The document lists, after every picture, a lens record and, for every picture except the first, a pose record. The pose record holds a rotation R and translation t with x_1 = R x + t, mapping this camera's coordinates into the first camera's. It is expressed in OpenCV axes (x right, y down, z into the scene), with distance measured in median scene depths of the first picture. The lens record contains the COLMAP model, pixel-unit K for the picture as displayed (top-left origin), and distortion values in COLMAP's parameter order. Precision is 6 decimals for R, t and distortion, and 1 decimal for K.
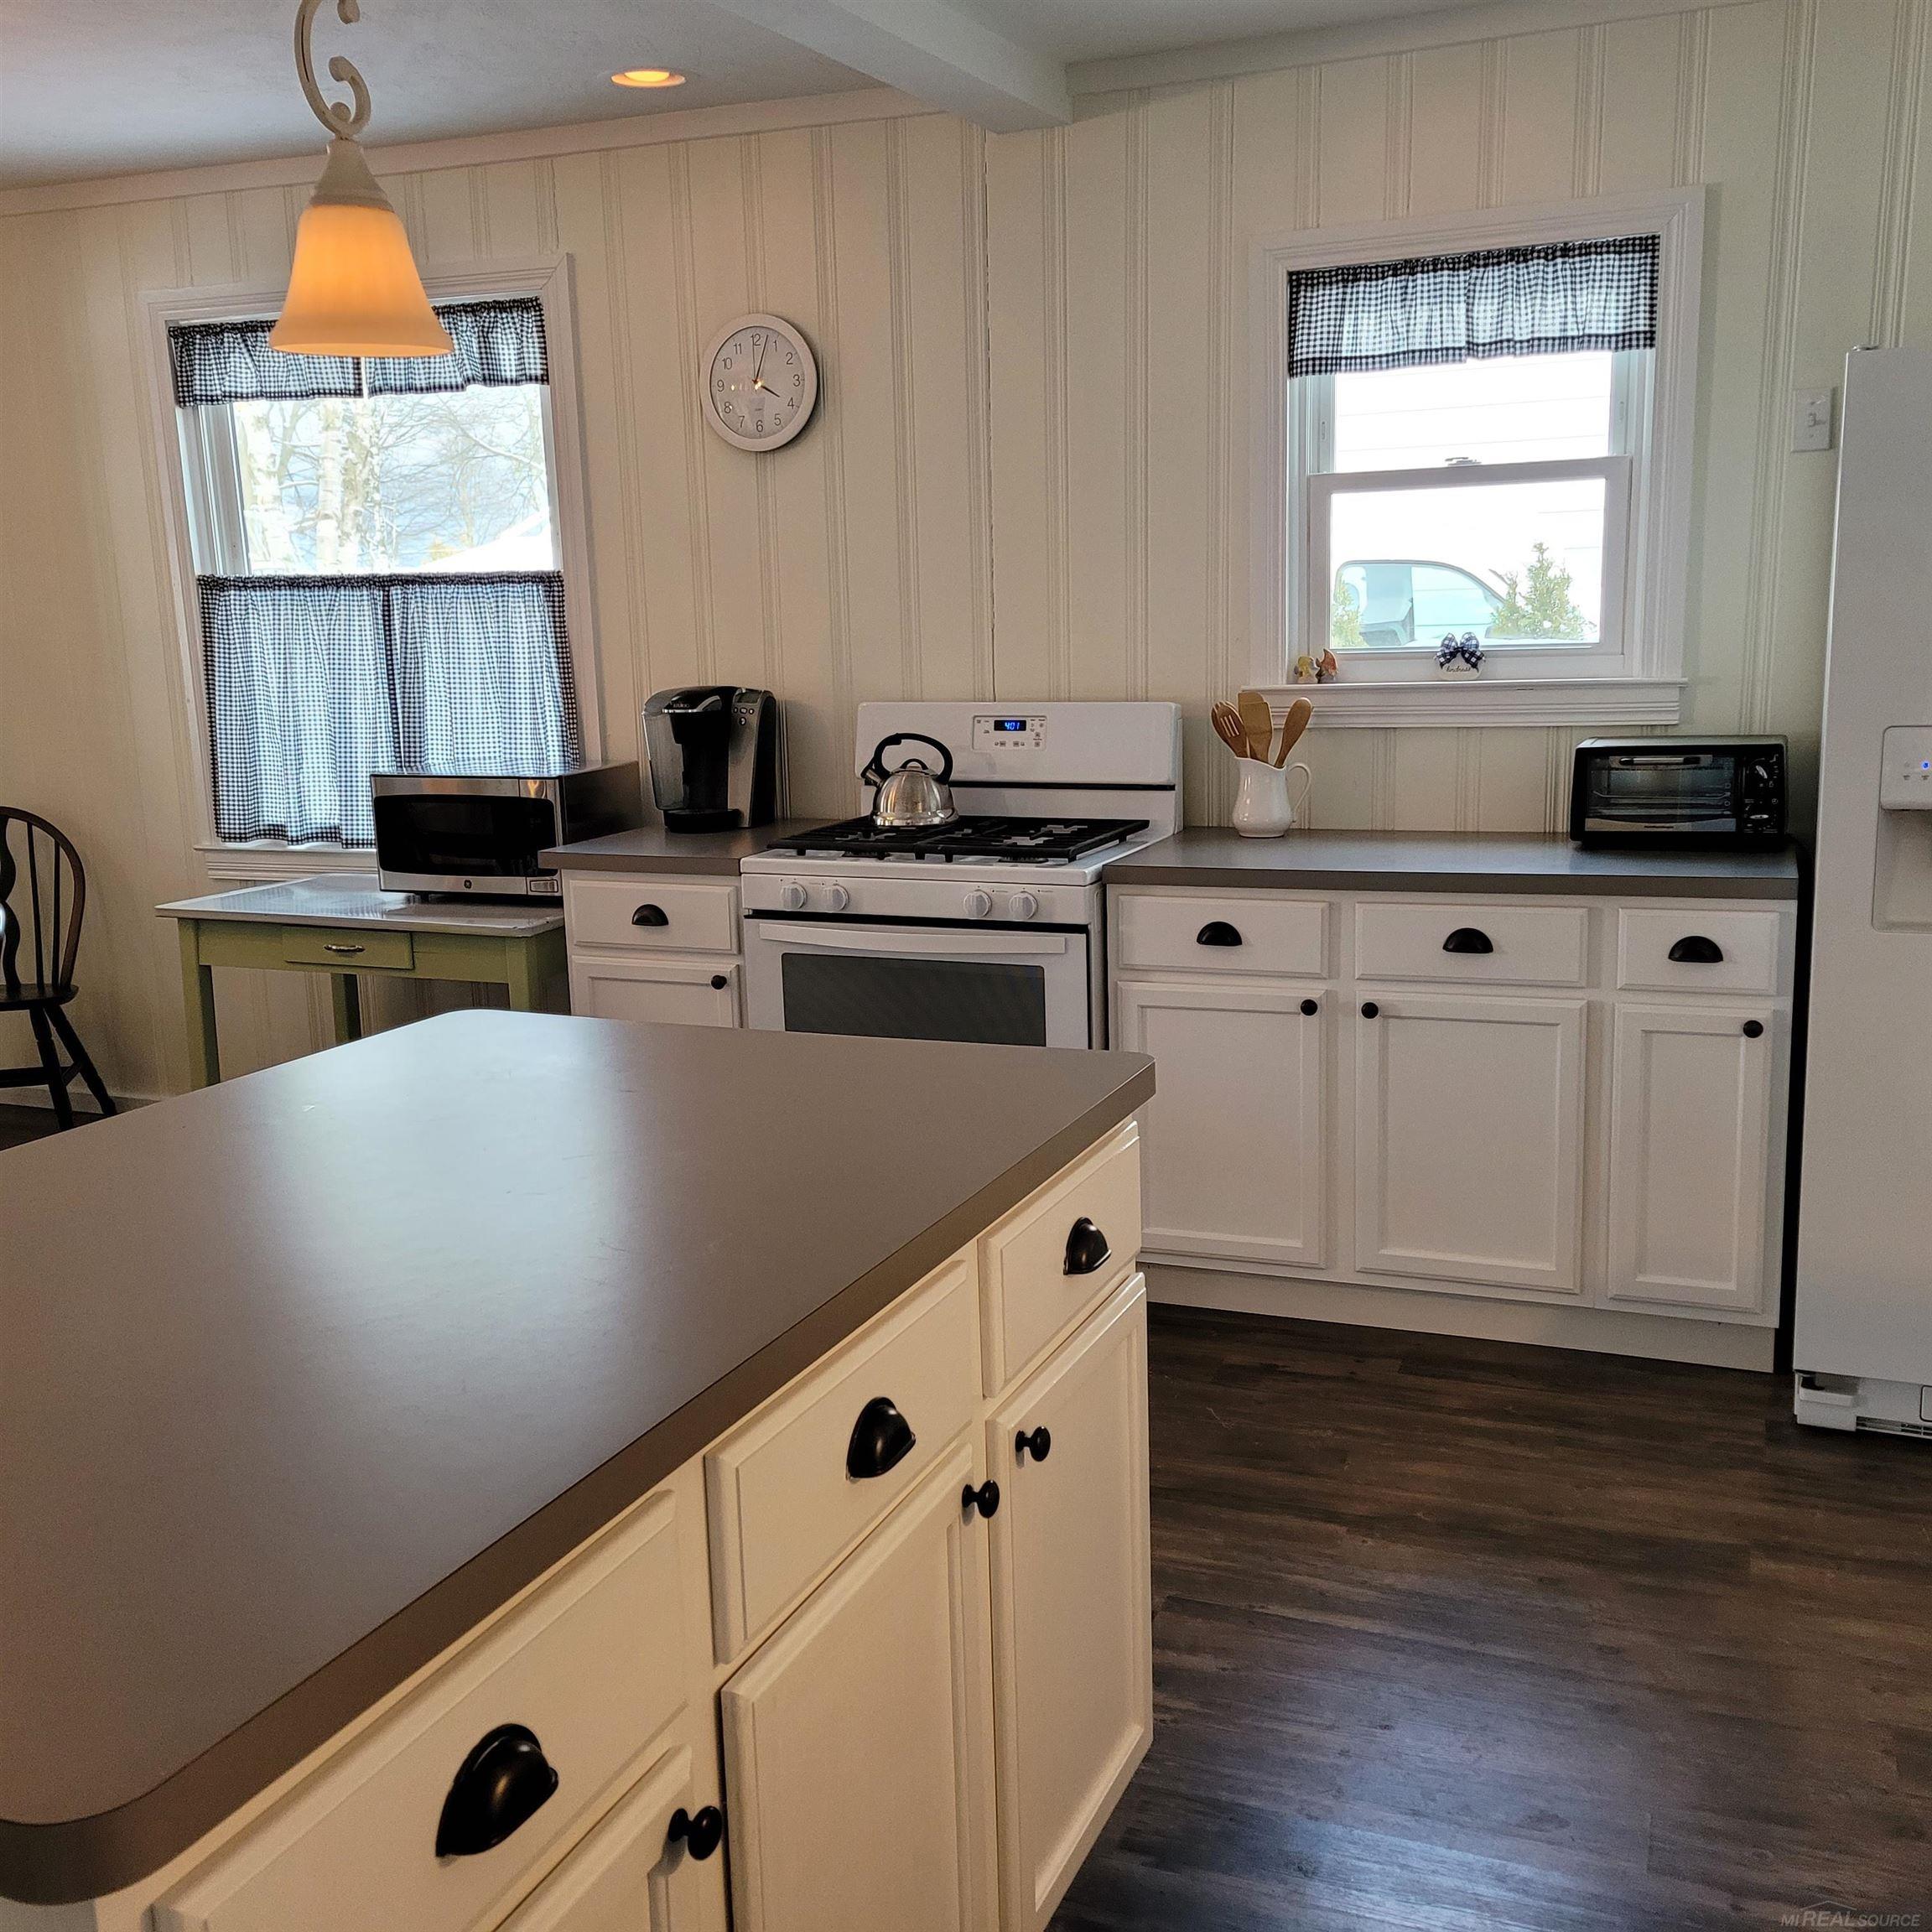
lens RADIAL K [[1881.6, 0, 966.0], [0, 1881.6, 966.0], [0, 0, 1]] dist [0.070644, -0.045878]
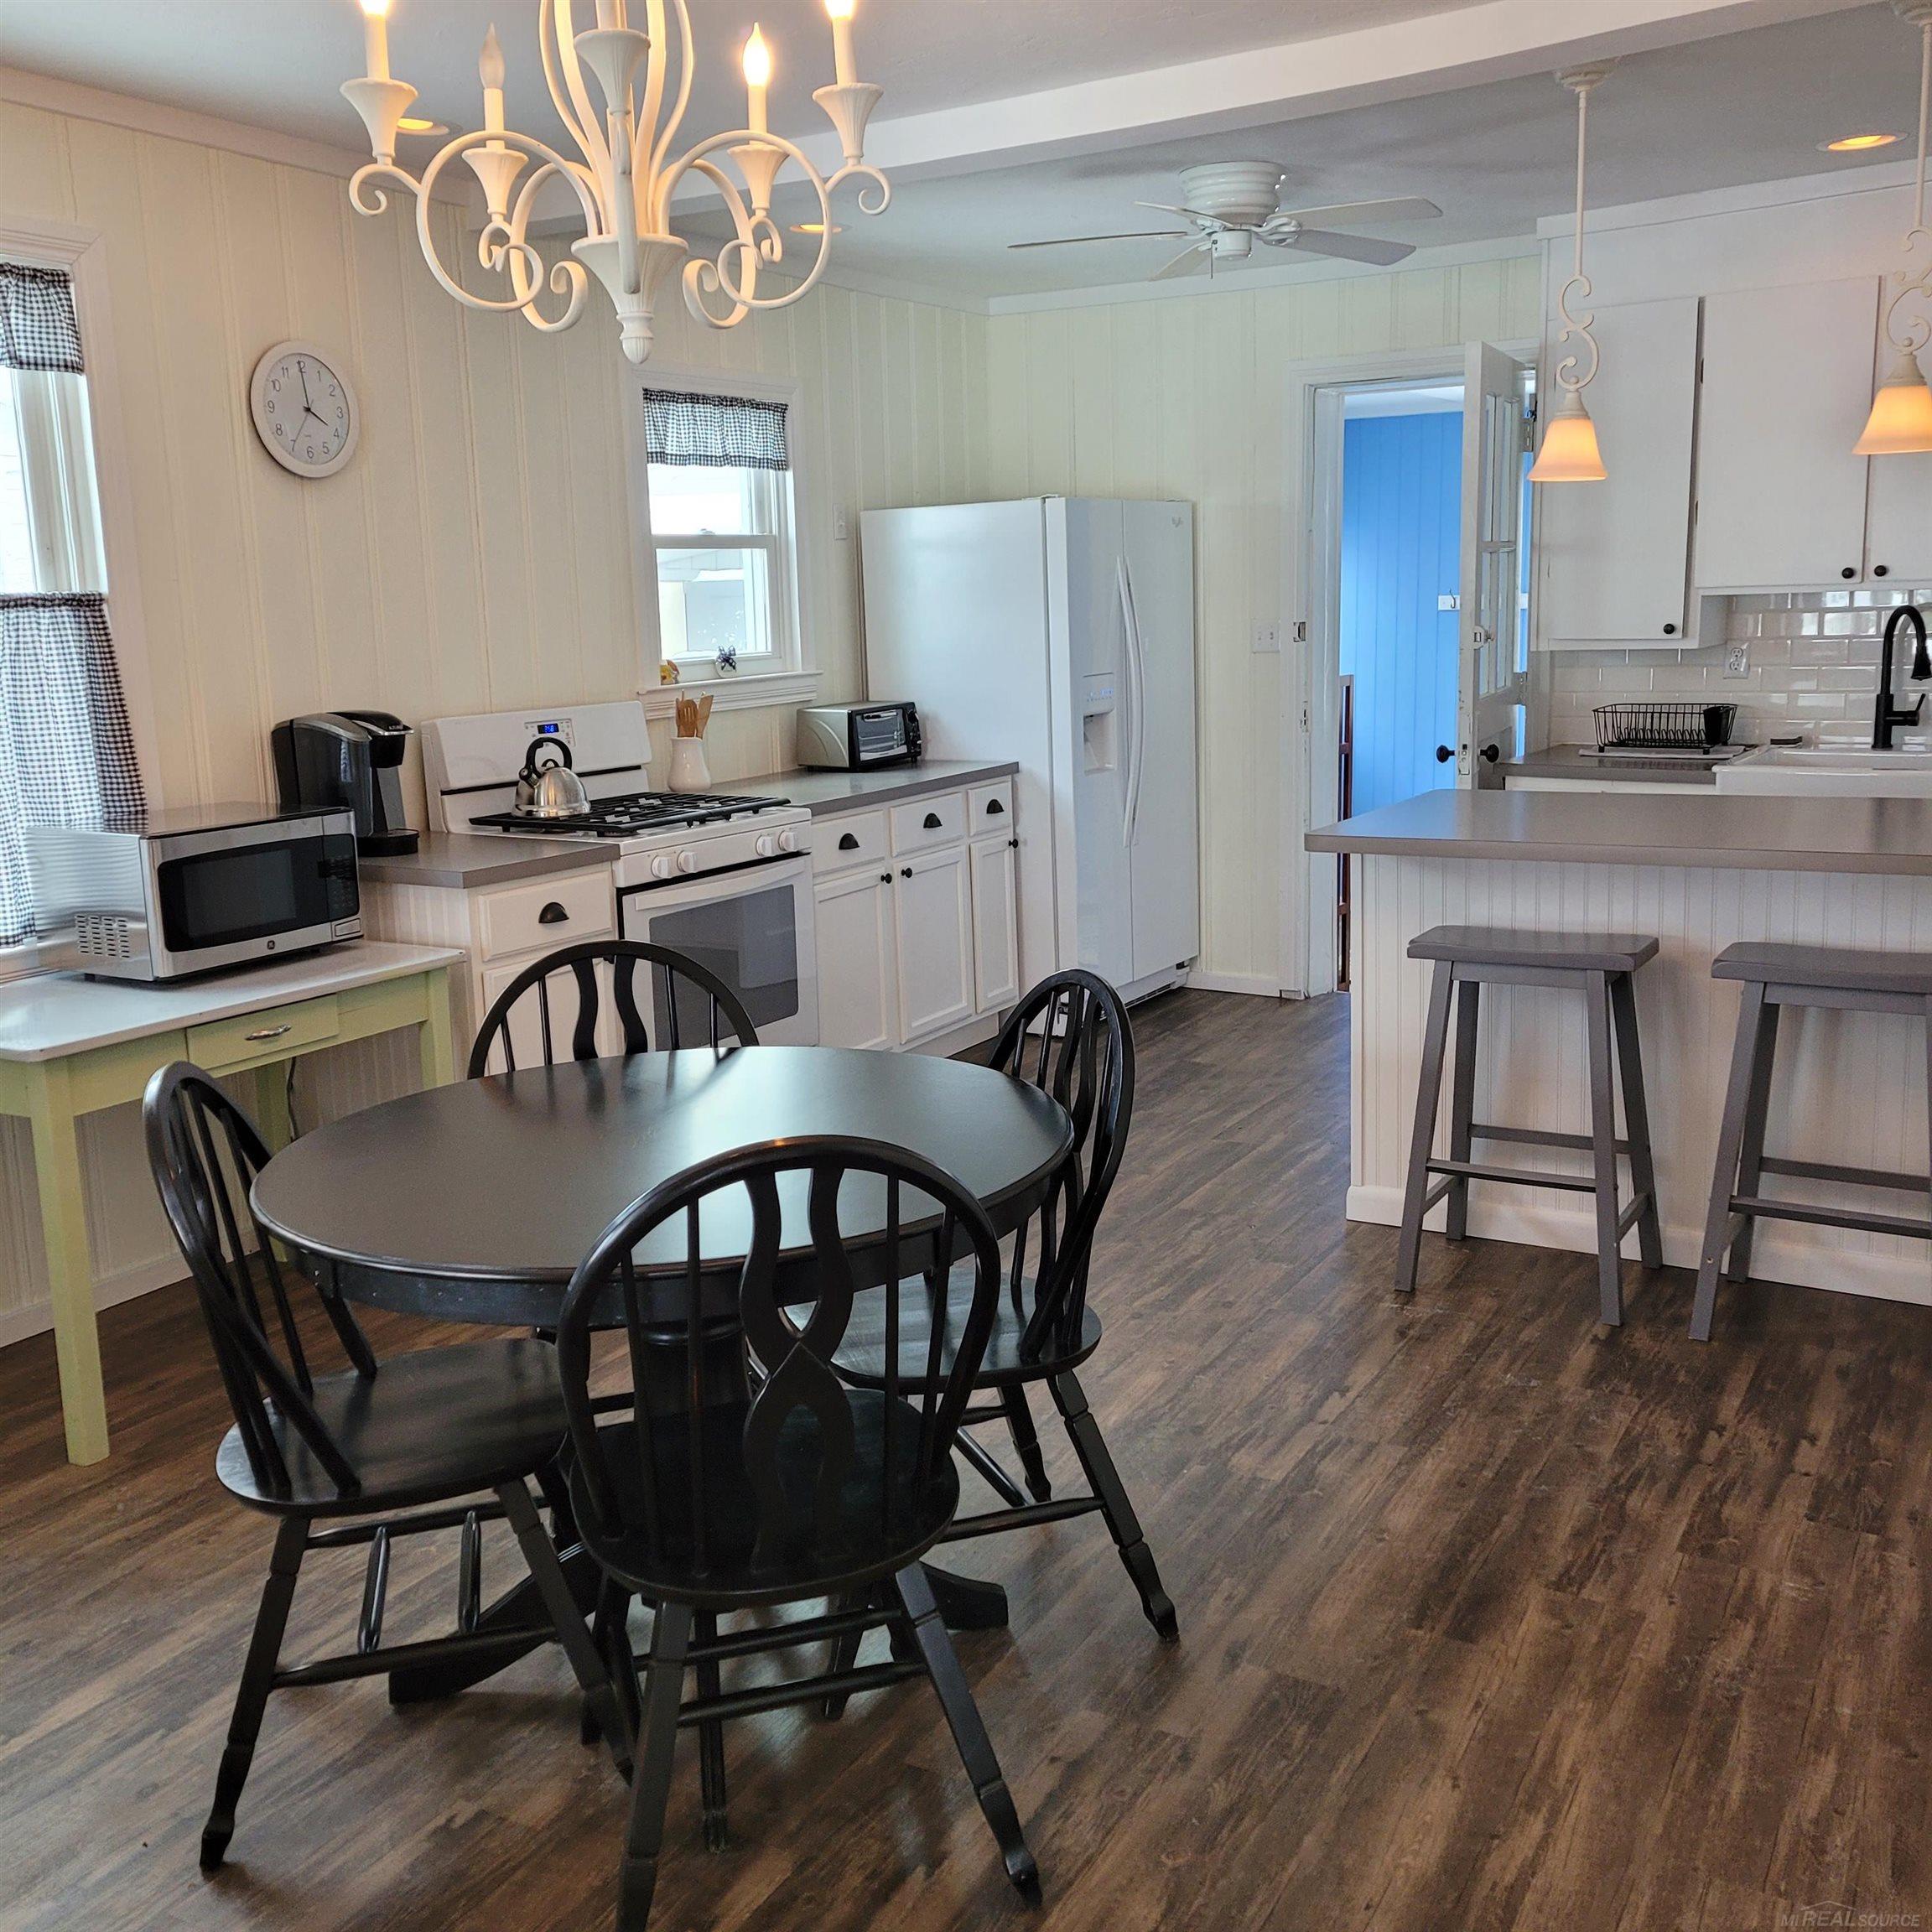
lens RADIAL K [[1904.4, 0, 959.4], [0, 1904.4, 934.3], [0, 0, 1]] dist [0.067481, -0.031557]
pose [[0.158524, -0.155096, 0.975098, -1.206462], [0.211858, 0.969926, 0.119831, -0.097943], [-0.964358, 0.187586, 0.186615, 0.590285]]
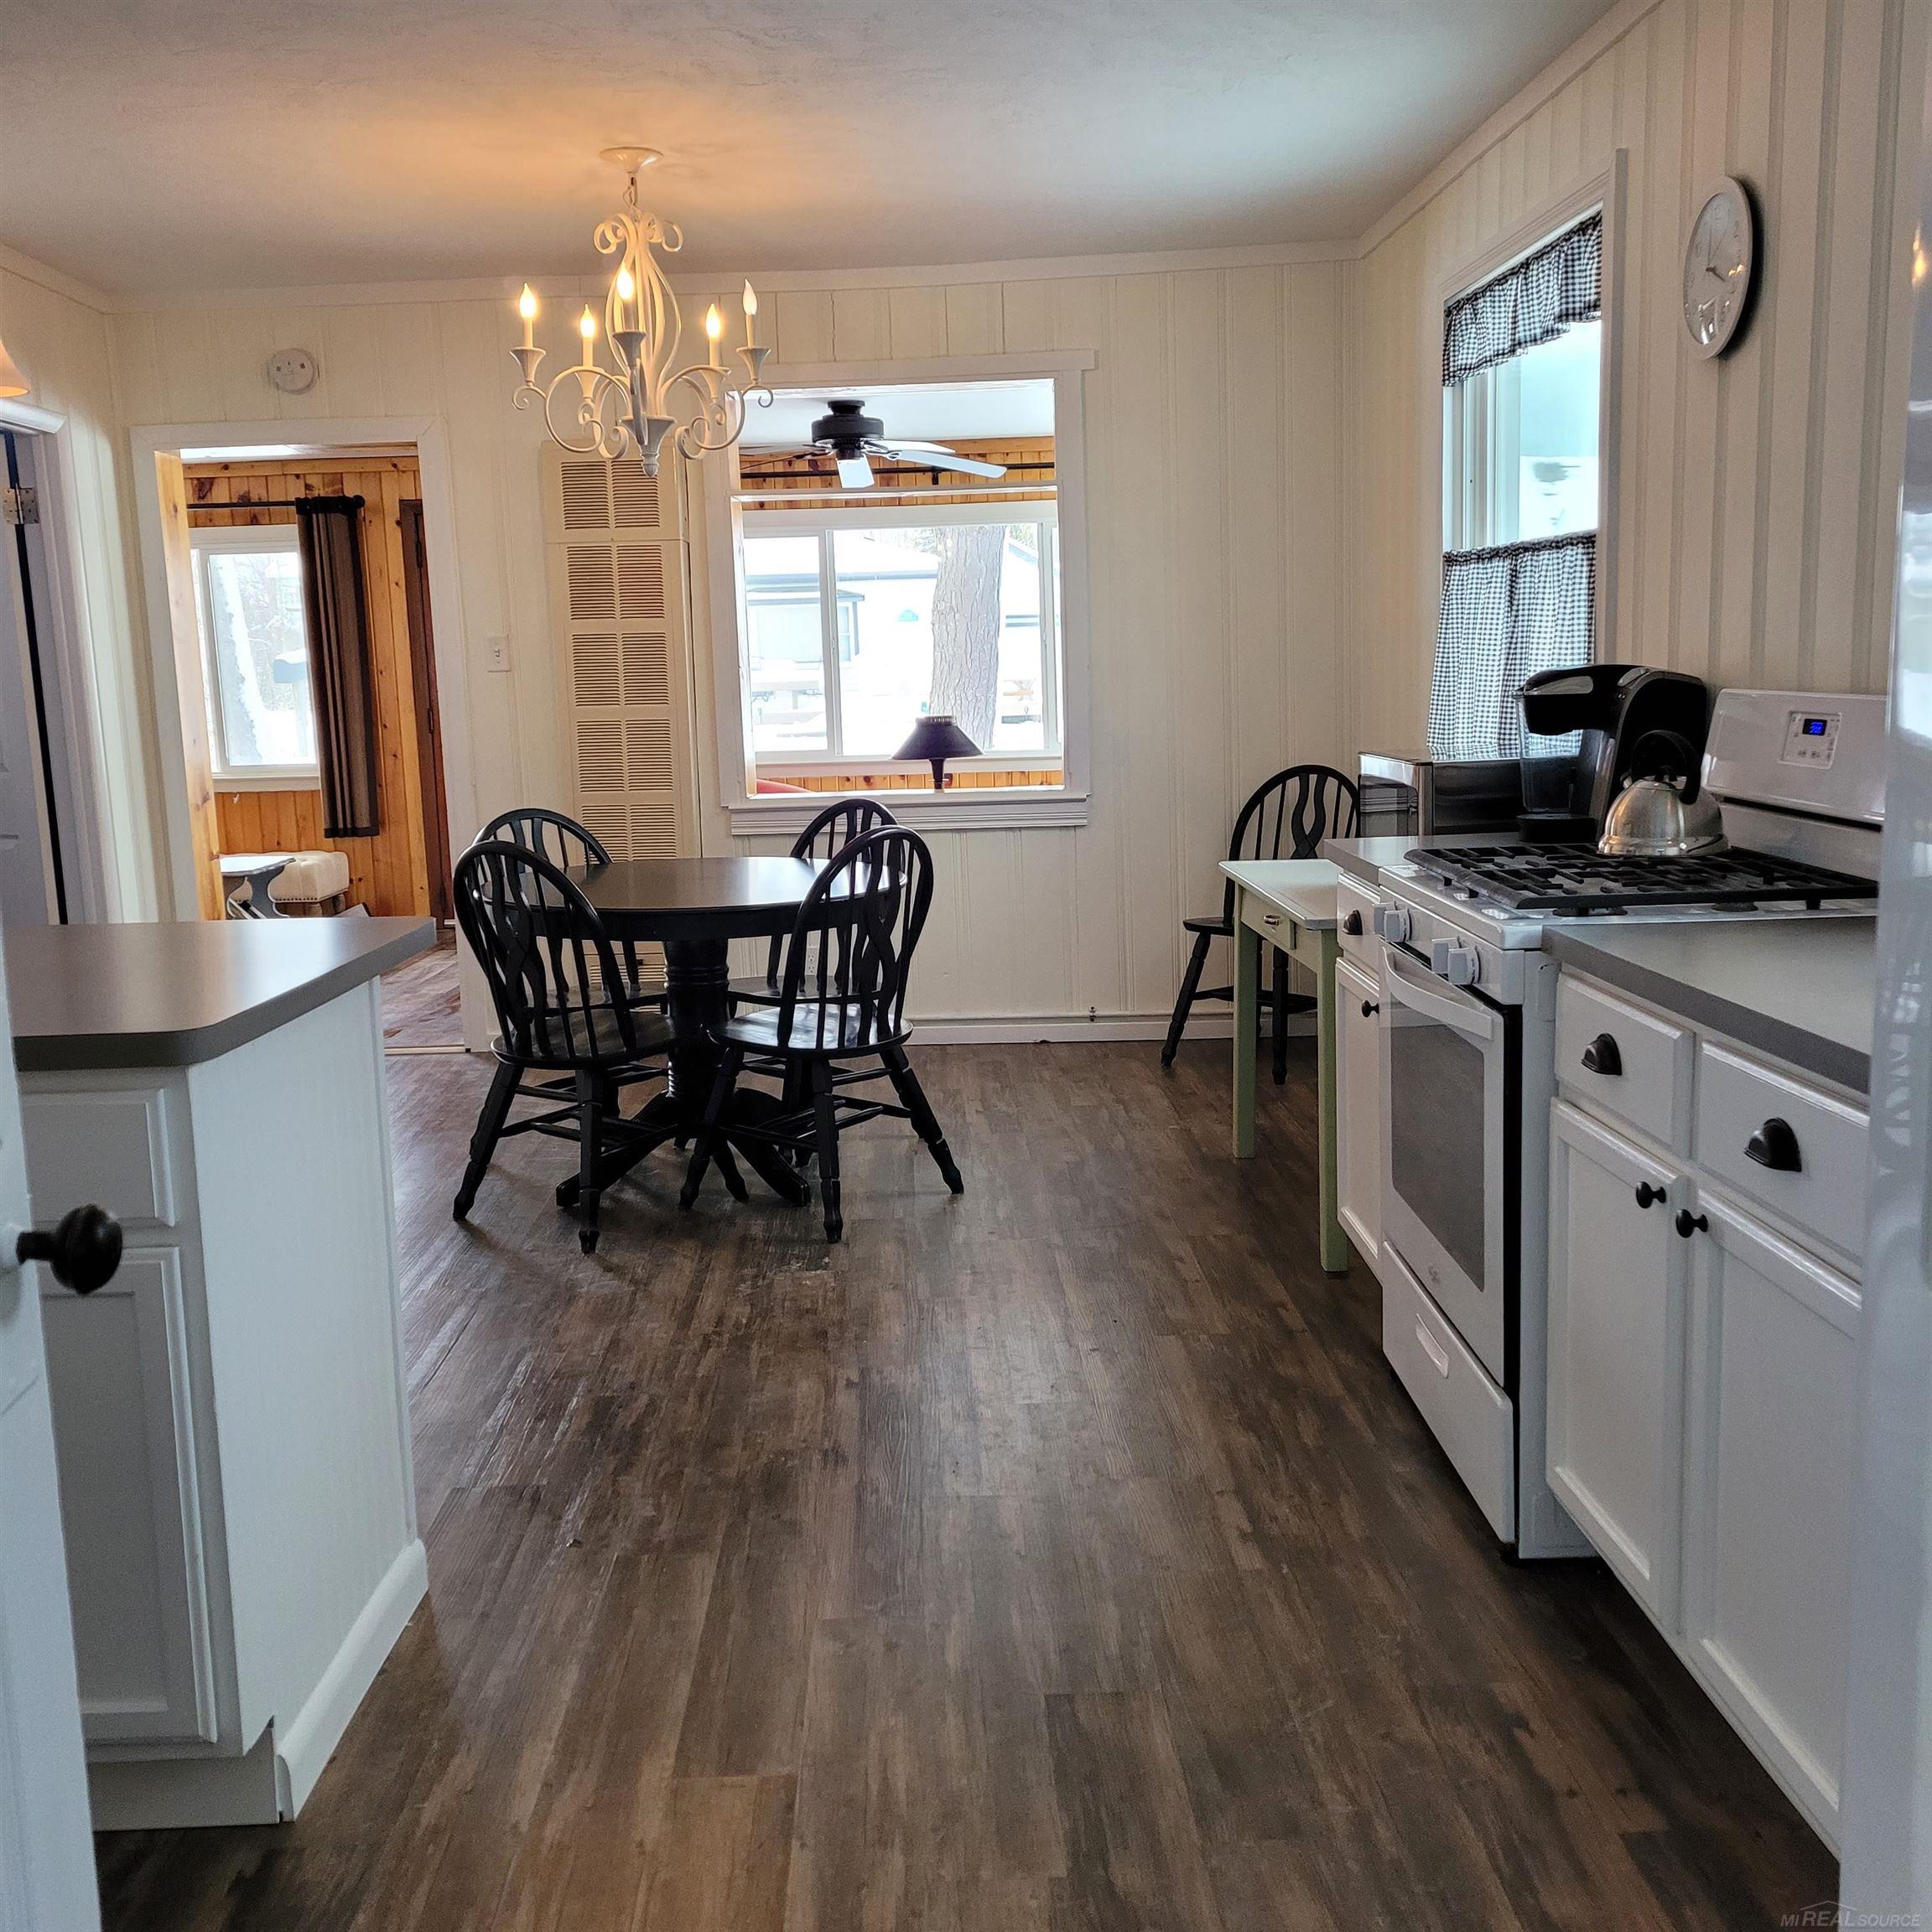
lens RADIAL K [[1881.6, 0, 966.0], [0, 1881.6, 966.0], [0, 0, 1]] dist [0.070644, -0.045878]
pose [[0.399691, 0.159167, -0.902725, 0.570570], [-0.149347, 0.982958, 0.107188, -0.075761], [0.904402, 0.091977, 0.416651, 0.480032]]
